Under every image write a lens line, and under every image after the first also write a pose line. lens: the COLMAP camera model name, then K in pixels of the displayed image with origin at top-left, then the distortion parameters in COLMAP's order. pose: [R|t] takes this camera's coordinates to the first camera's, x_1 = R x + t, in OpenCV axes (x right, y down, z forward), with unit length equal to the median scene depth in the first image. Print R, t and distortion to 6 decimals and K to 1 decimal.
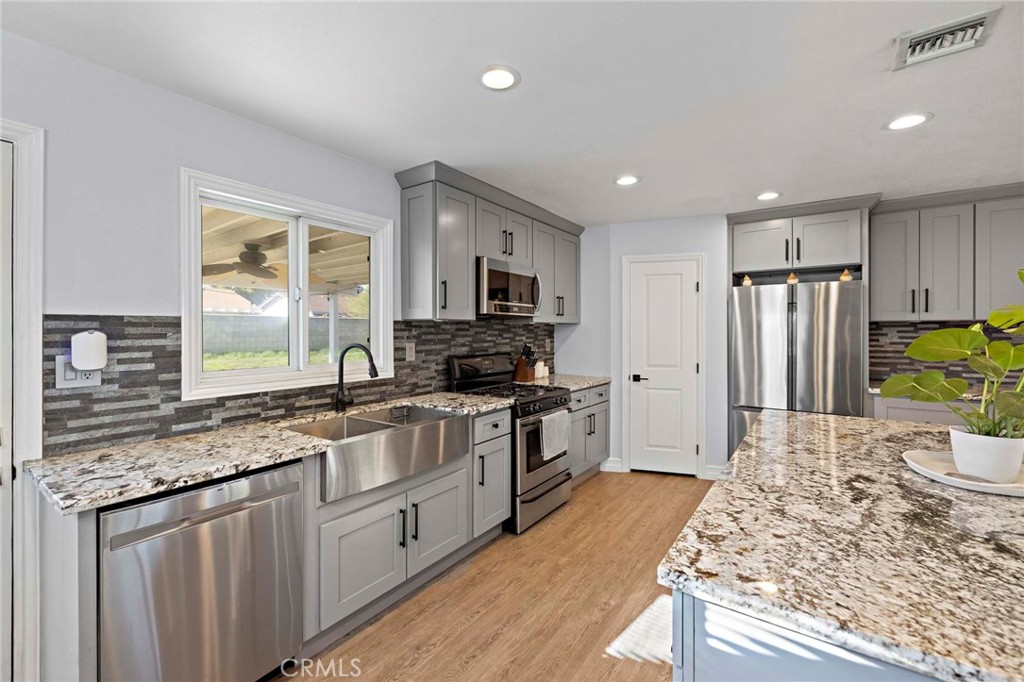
lens RADIAL K [[429.9, 0, 509.5], [0, 429.9, 331.5], [0, 0, 1]] dist [0.003677, -0.000016]
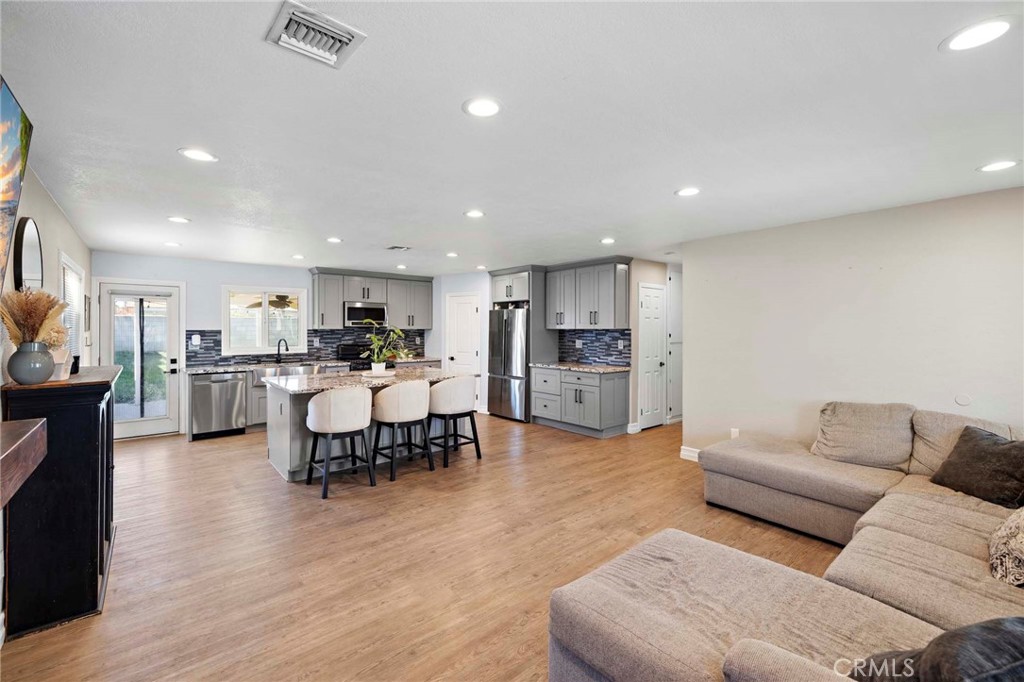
lens RADIAL K [[427.4, 0, 503.9], [0, 427.4, 330.4], [0, 0, 1]] dist [0.001095, -0.000179]
pose [[0.967885, 0.002122, -0.251383, 1.416765], [-0.001502, 0.999995, 0.002660, -0.028565], [0.251388, -0.002197, 0.967884, -1.067651]]
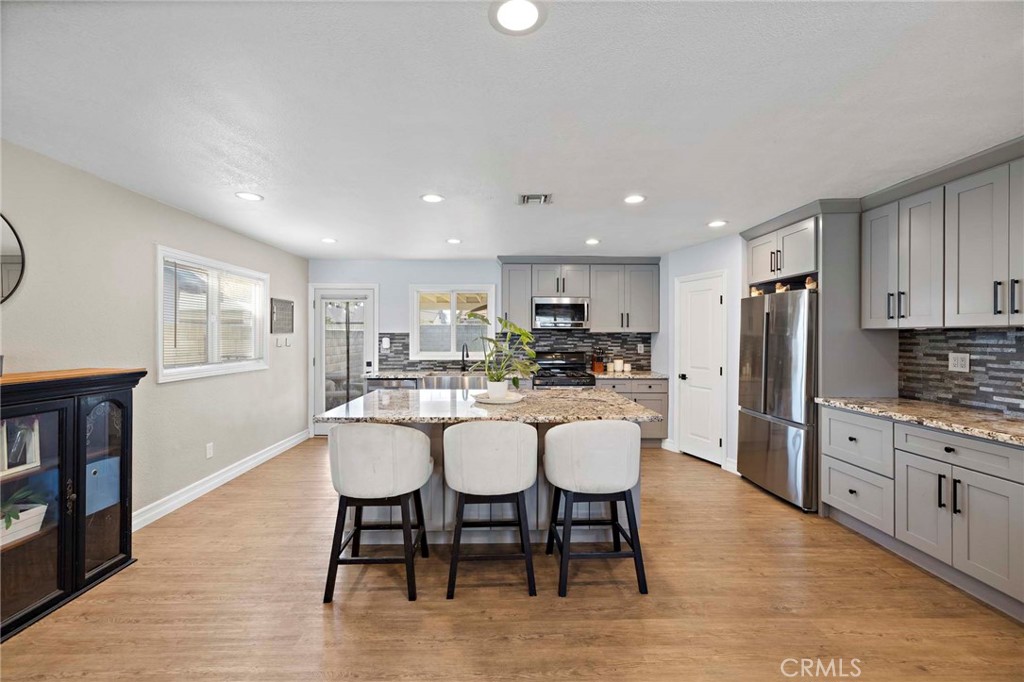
lens RADIAL K [[426.5, 0, 508.6], [0, 426.5, 337.6], [0, 0, 1]] dist [-0.000535, 0.000058]
pose [[0.599152, 0.004155, -0.800625, 1.396173], [-0.003114, 0.999991, 0.002860, -0.007203], [0.800629, 0.000779, 0.599159, -0.173233]]
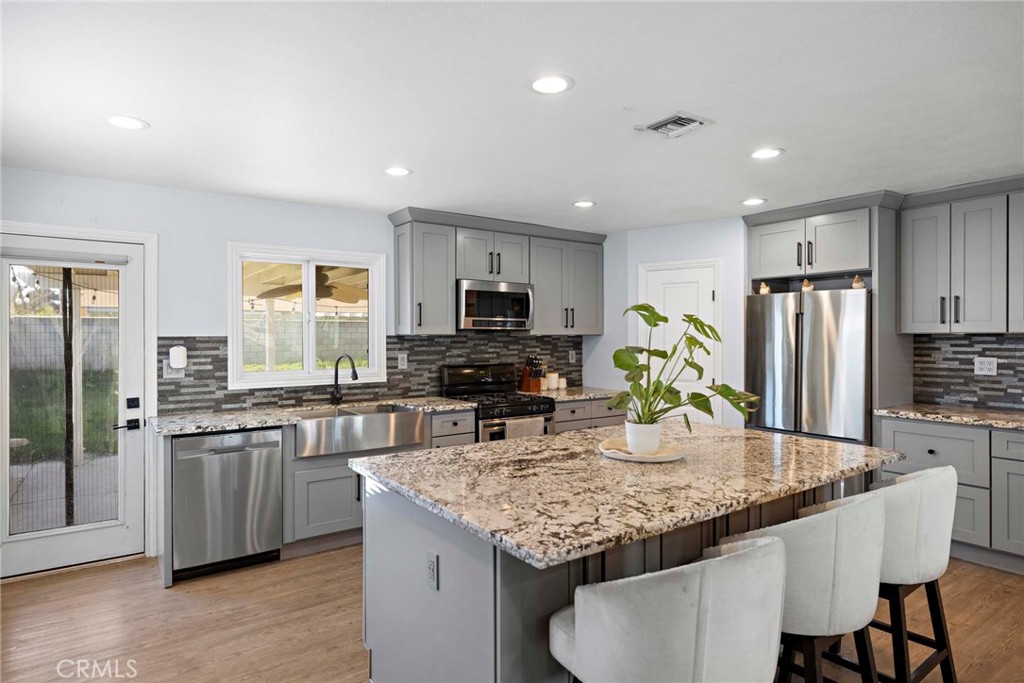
lens RADIAL K [[572.4, 0, 512.0], [0, 572.4, 341.5], [0, 0, 1]] dist [0.003909, 0.000545]
pose [[0.945505, 0.002448, -0.325600, 0.597741], [0.000262, 0.999966, 0.008280, -0.021575], [0.325609, -0.007914, 0.945472, -0.424863]]
